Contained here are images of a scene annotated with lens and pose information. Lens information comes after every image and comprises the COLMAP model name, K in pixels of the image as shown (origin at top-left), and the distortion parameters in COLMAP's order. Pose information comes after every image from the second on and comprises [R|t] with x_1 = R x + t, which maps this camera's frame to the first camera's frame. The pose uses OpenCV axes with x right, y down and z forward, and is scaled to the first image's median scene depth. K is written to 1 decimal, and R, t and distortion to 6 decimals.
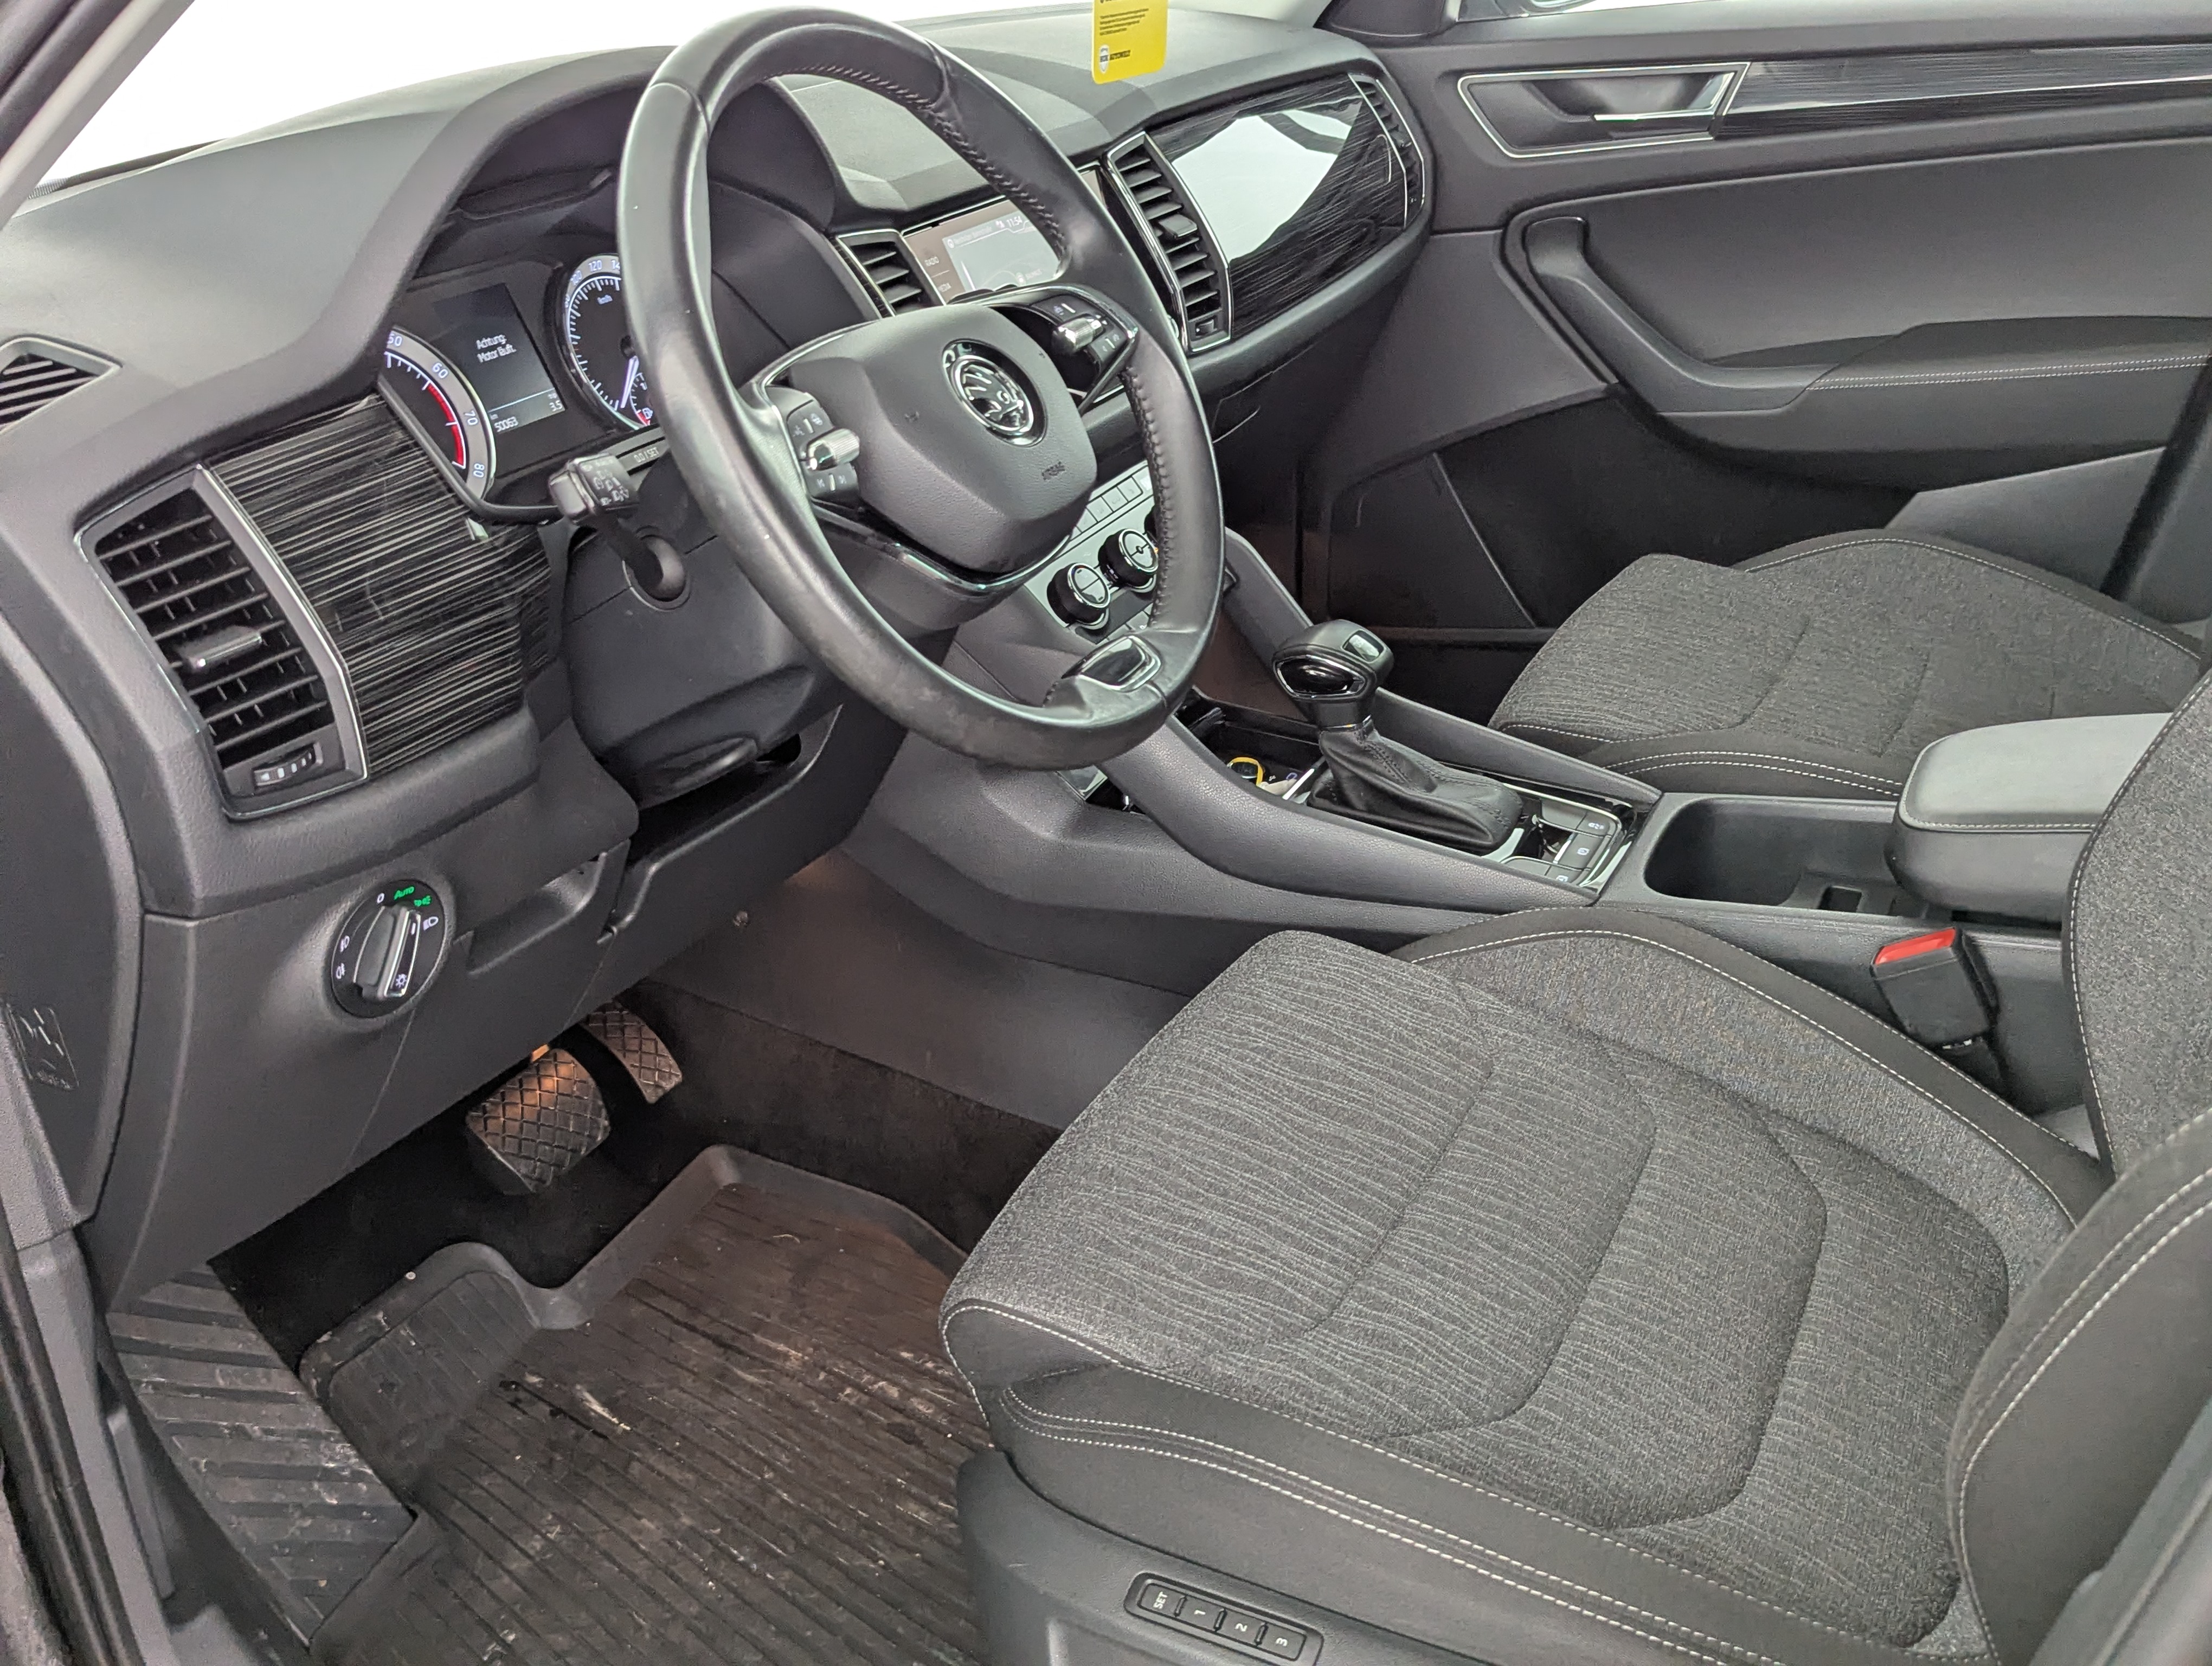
lens RADIAL K [[2028.4, 0, 1101.1], [0, 2028.4, 839.8], [0, 0, 1]] dist [0.074345, -0.088696]
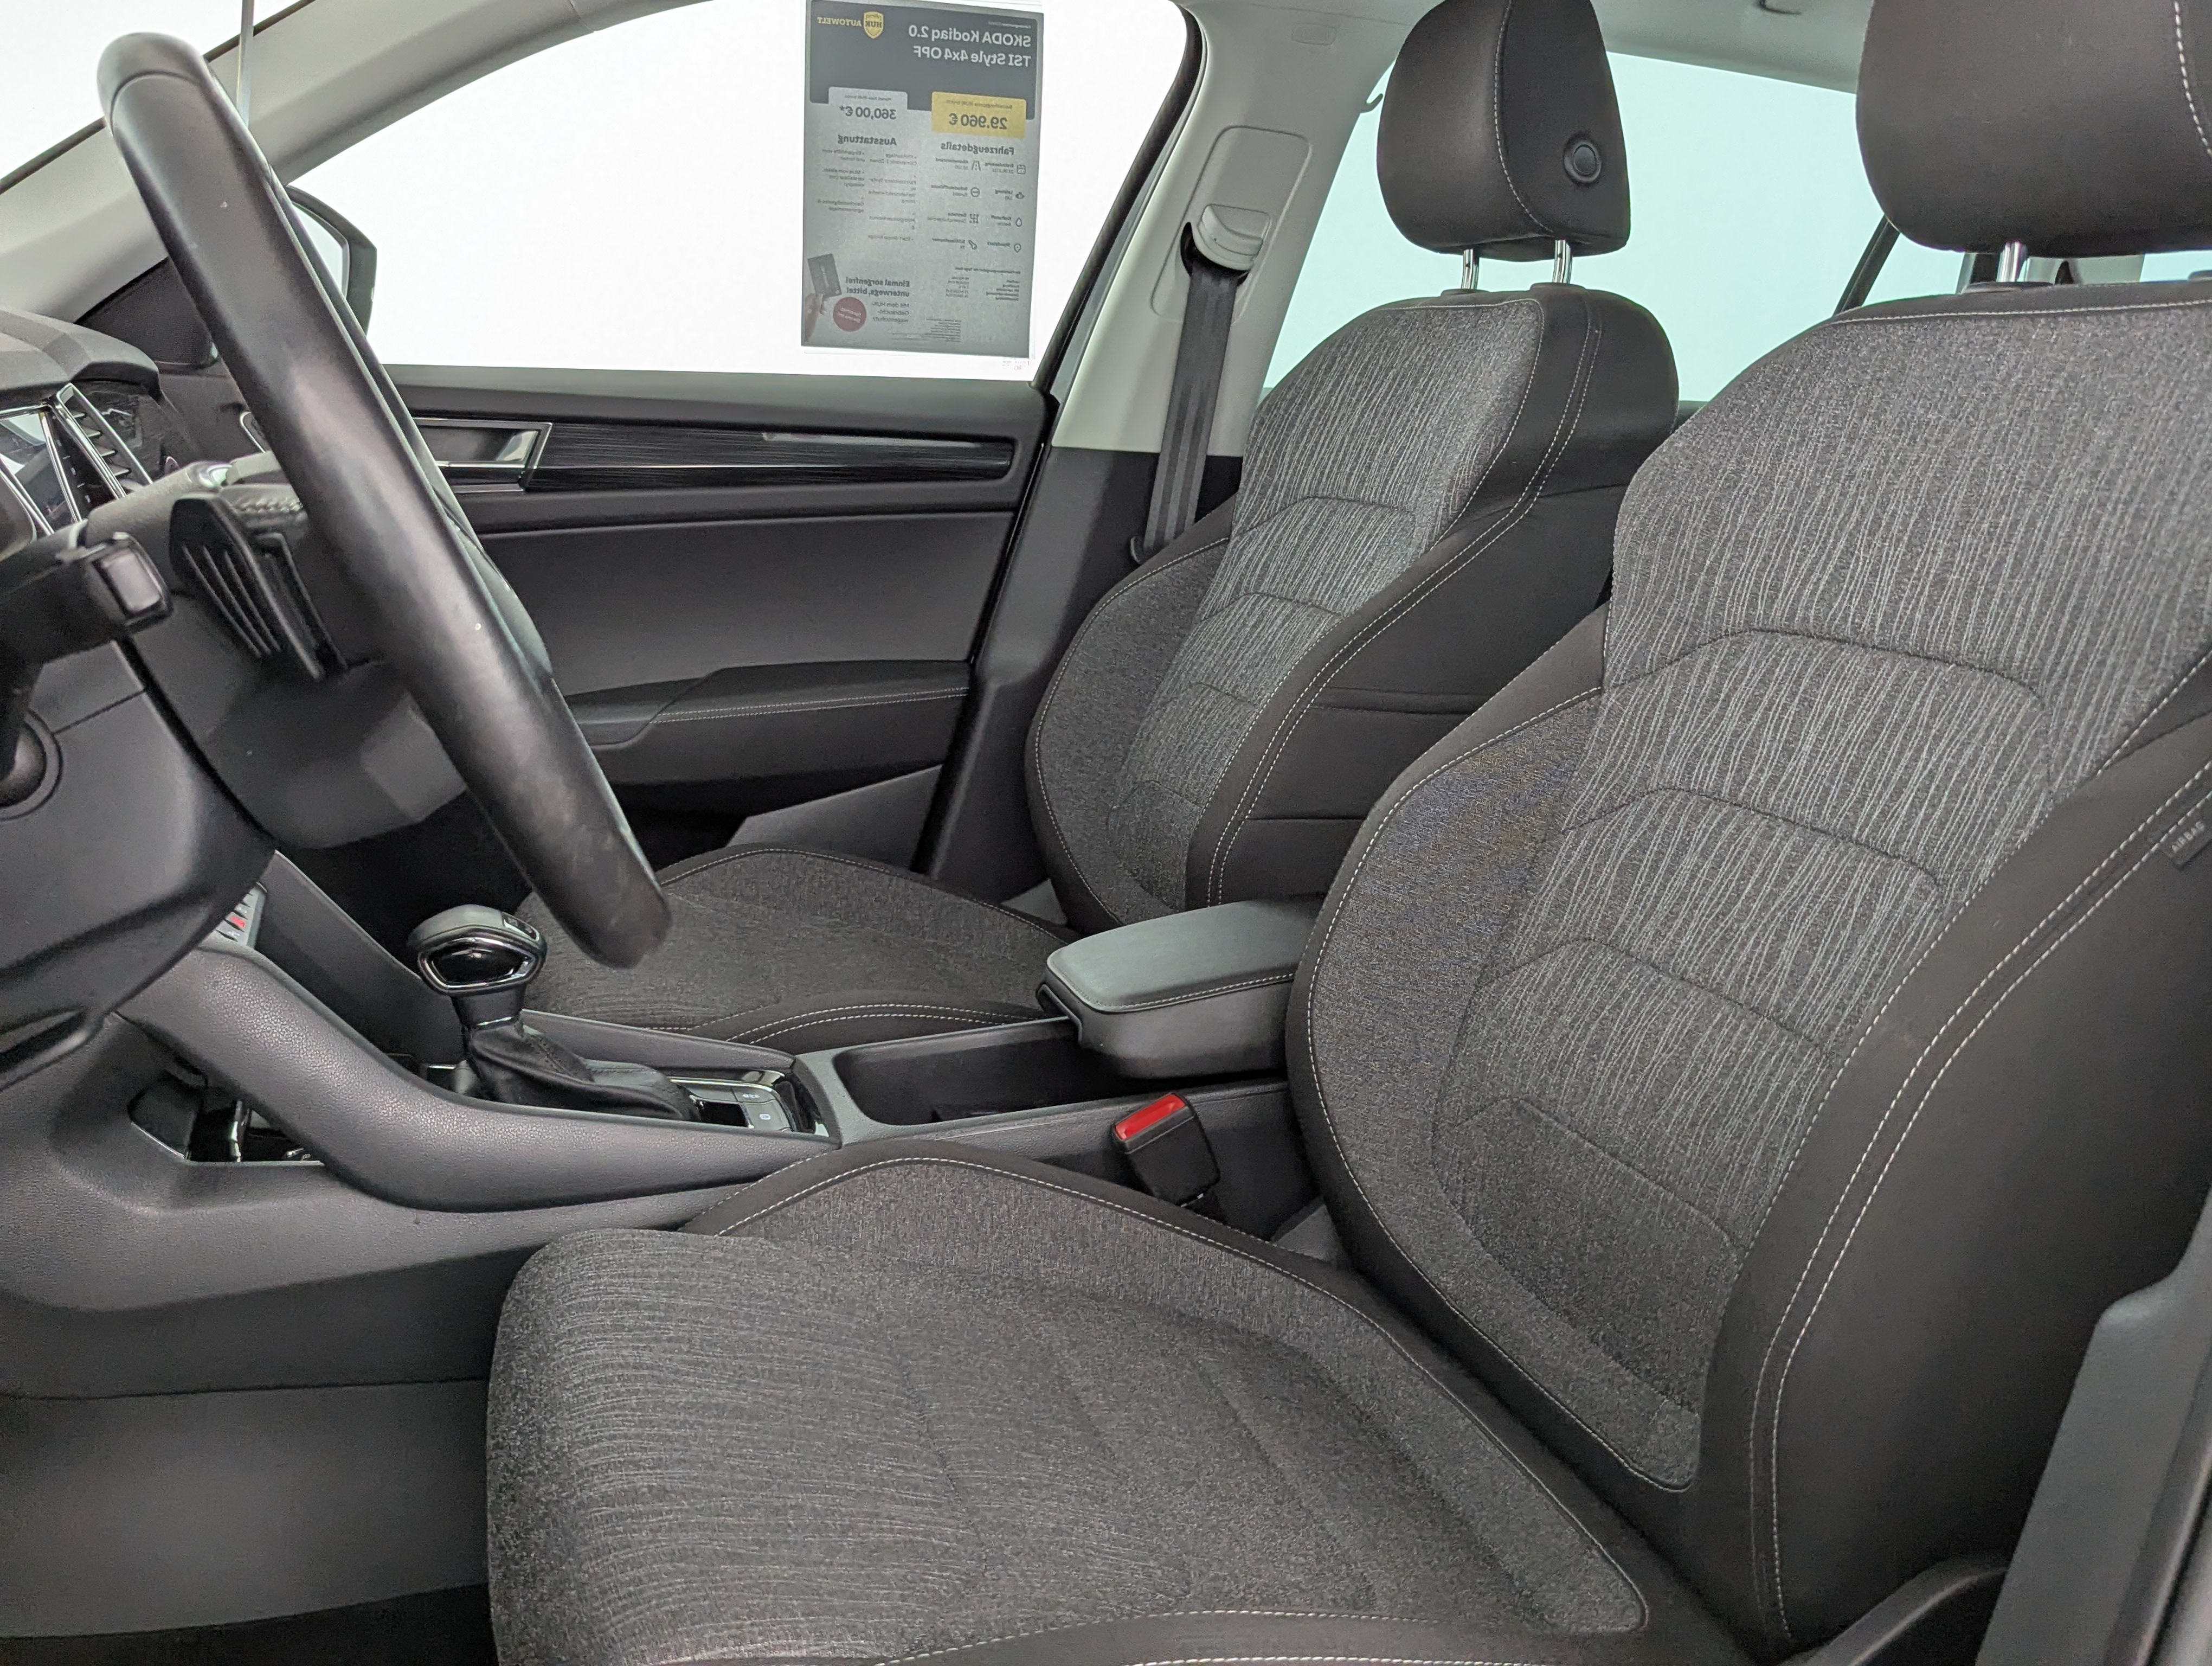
lens RADIAL K [[2028.4, 0, 1101.1], [0, 2028.4, 839.8], [0, 0, 1]] dist [0.074345, -0.088696]
pose [[0.700627, -0.046241, 0.712028, -0.306232], [0.213768, 0.965664, -0.147633, 0.051459], [-0.680753, 0.255644, 0.686456, 0.191304]]
